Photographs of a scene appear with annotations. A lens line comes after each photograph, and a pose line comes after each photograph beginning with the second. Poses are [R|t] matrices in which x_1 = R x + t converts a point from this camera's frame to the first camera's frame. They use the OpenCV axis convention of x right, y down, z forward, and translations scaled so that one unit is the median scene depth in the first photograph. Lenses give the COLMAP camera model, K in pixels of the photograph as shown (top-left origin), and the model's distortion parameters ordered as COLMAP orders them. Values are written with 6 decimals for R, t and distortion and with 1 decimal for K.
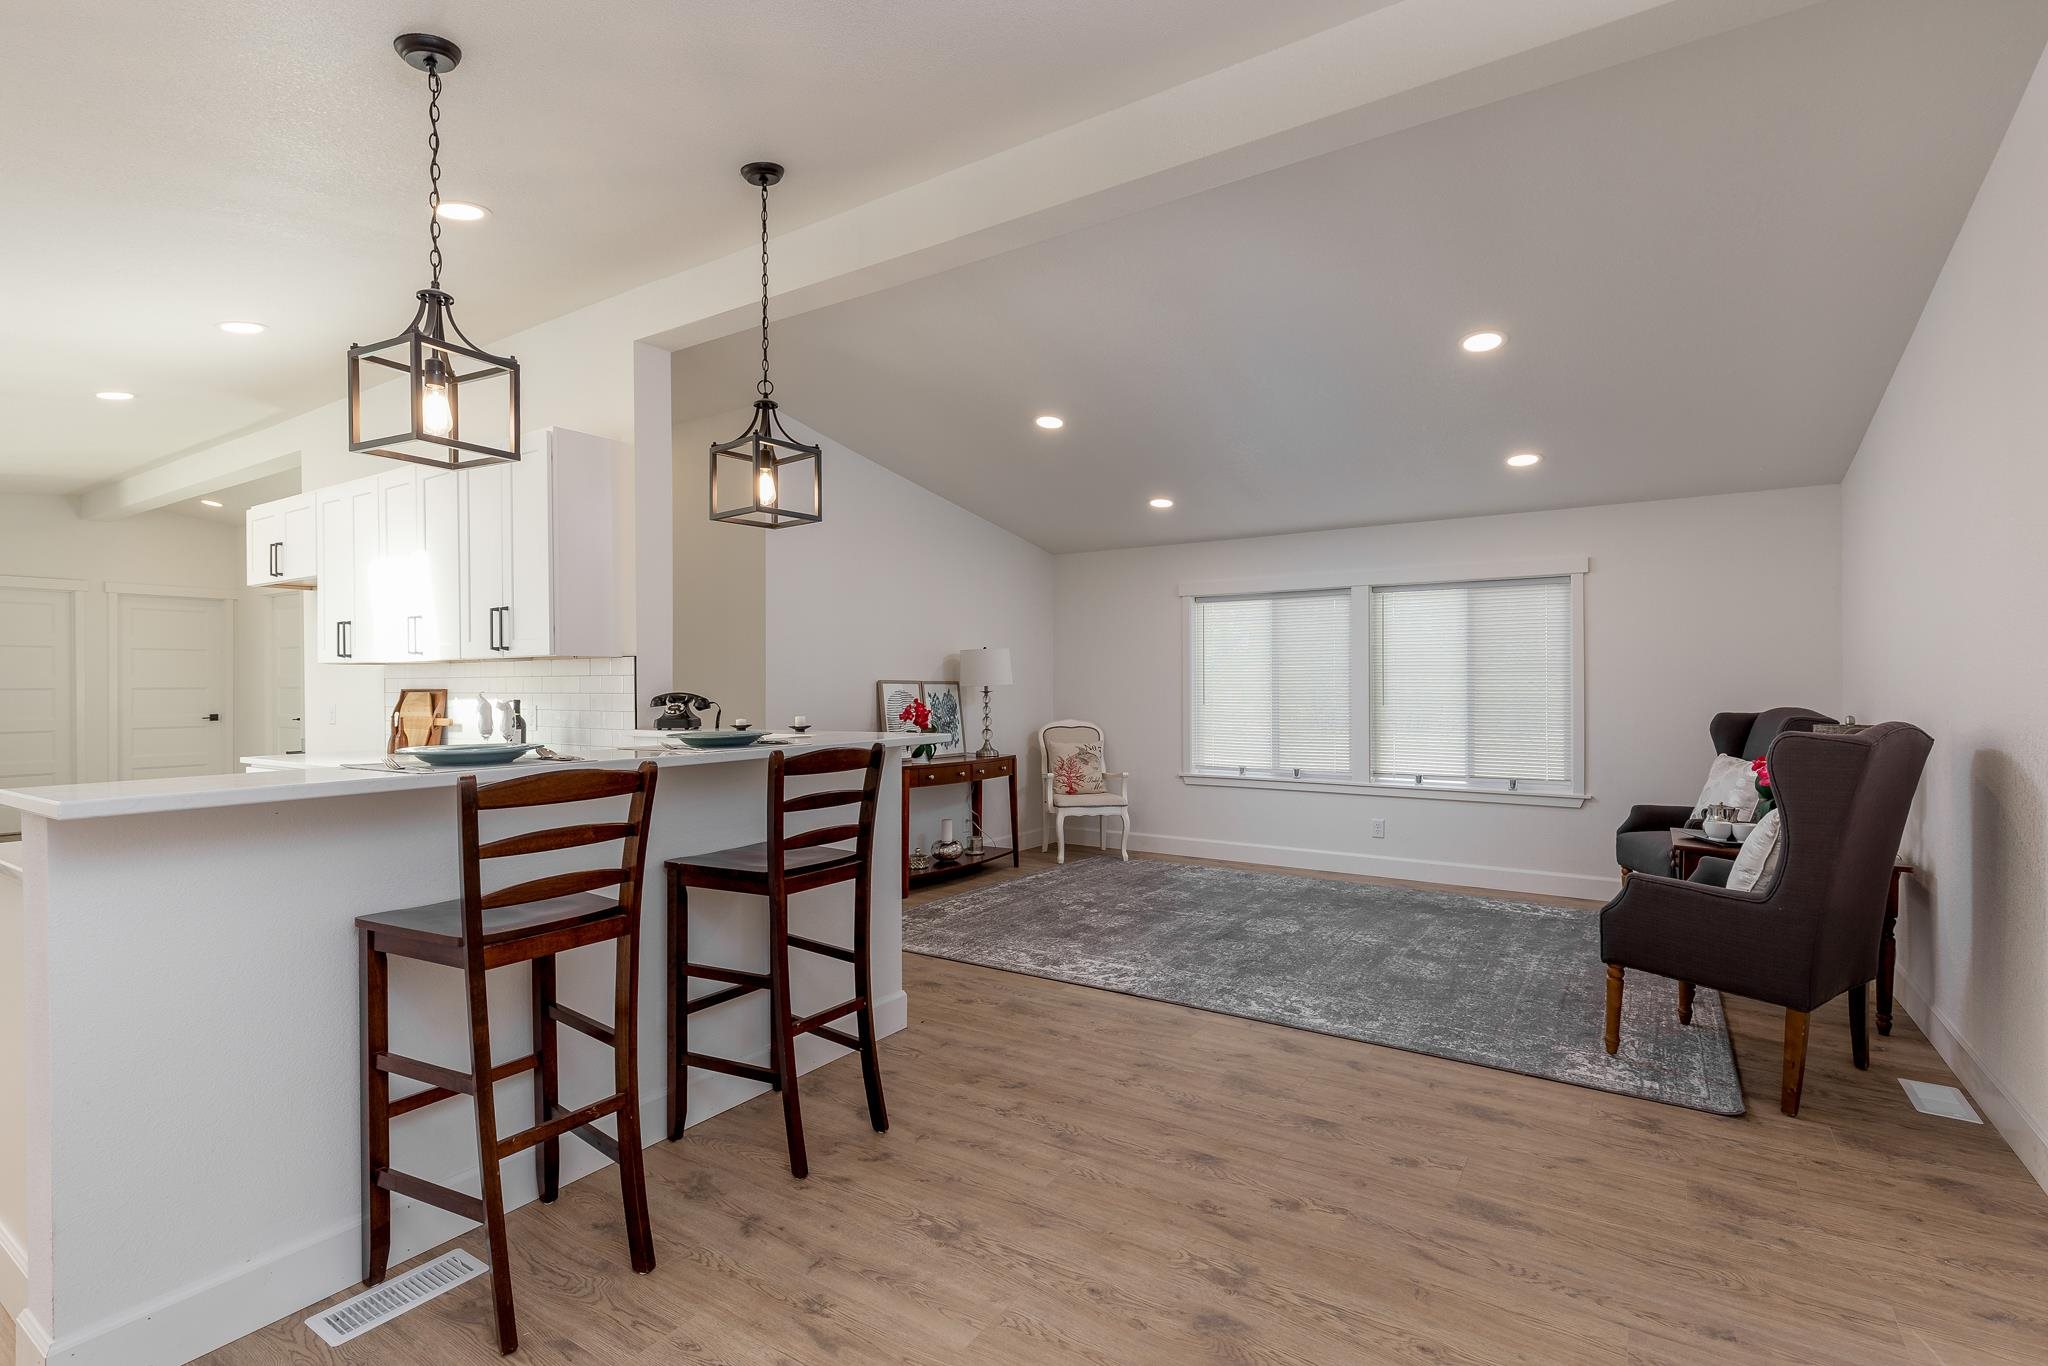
lens RADIAL K [[936.2, 0, 1009.6], [0, 936.2, 675.9], [0, 0, 1]] dist [0.002758, 0.000078]
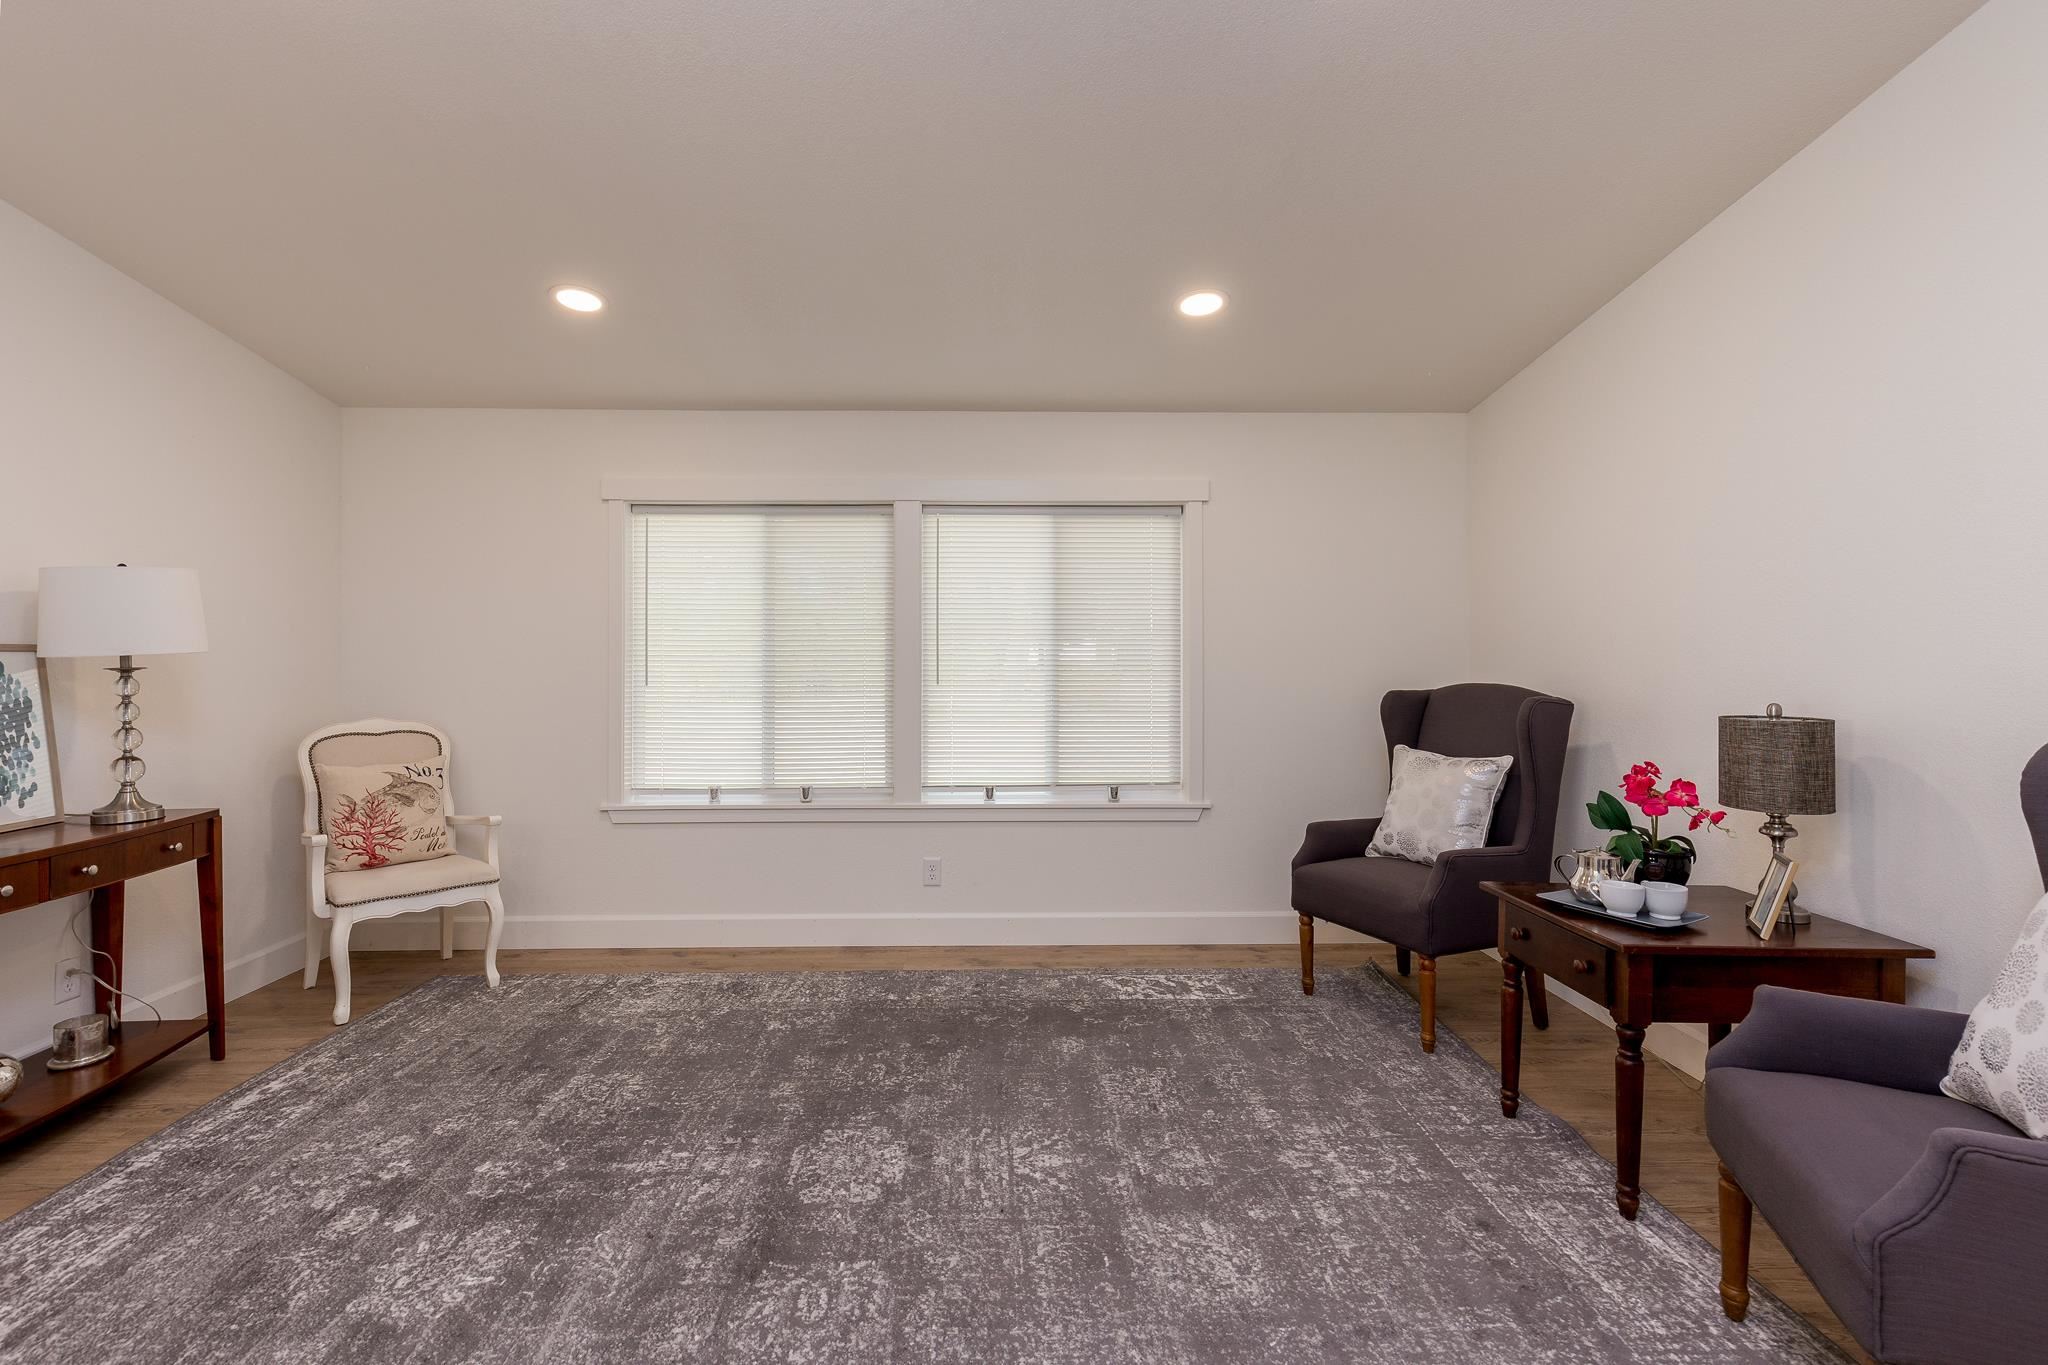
lens RADIAL K [[936.2, 0, 1008.7], [0, 936.2, 641.4], [0, 0, 1]] dist [0.002758, 0.000078]
pose [[0.808805, 0.007083, 0.588034, 0.051980], [-0.006685, 0.999974, -0.002850, 0.003060], [-0.588038, -0.001626, 0.808831, 0.450075]]
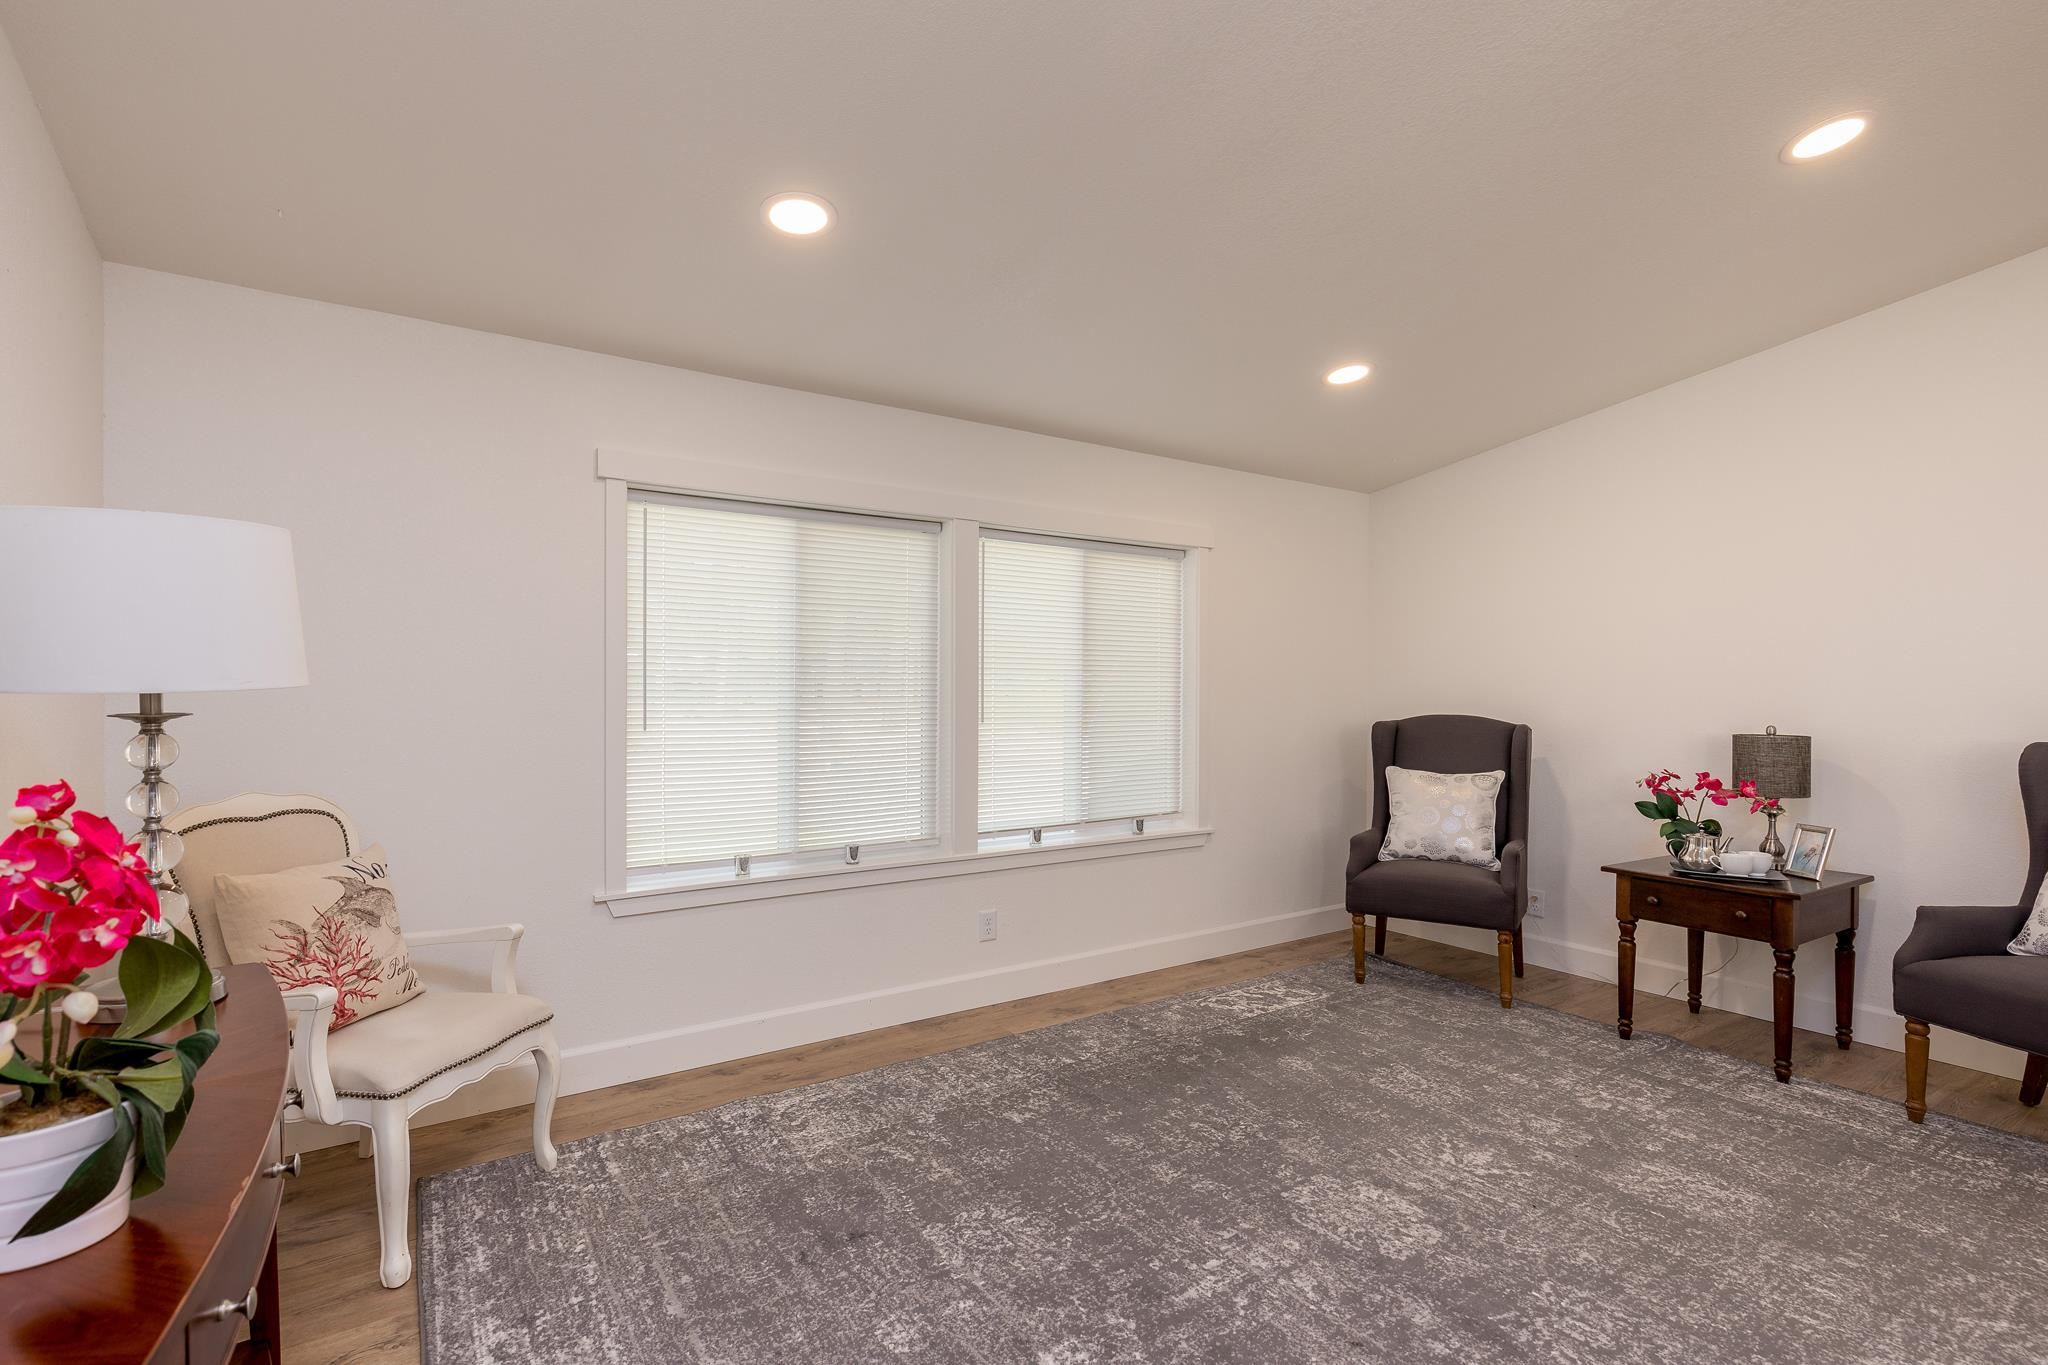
lens RADIAL K [[936.2, 0, 1010.1], [0, 936.2, 690.5], [0, 0, 1]] dist [0.002758, 0.000078]
pose [[0.370259, -0.001149, 0.928928, -0.166671], [-0.014821, 0.999865, 0.007144, 0.006478], [-0.928810, -0.016413, 0.370192, 0.784217]]
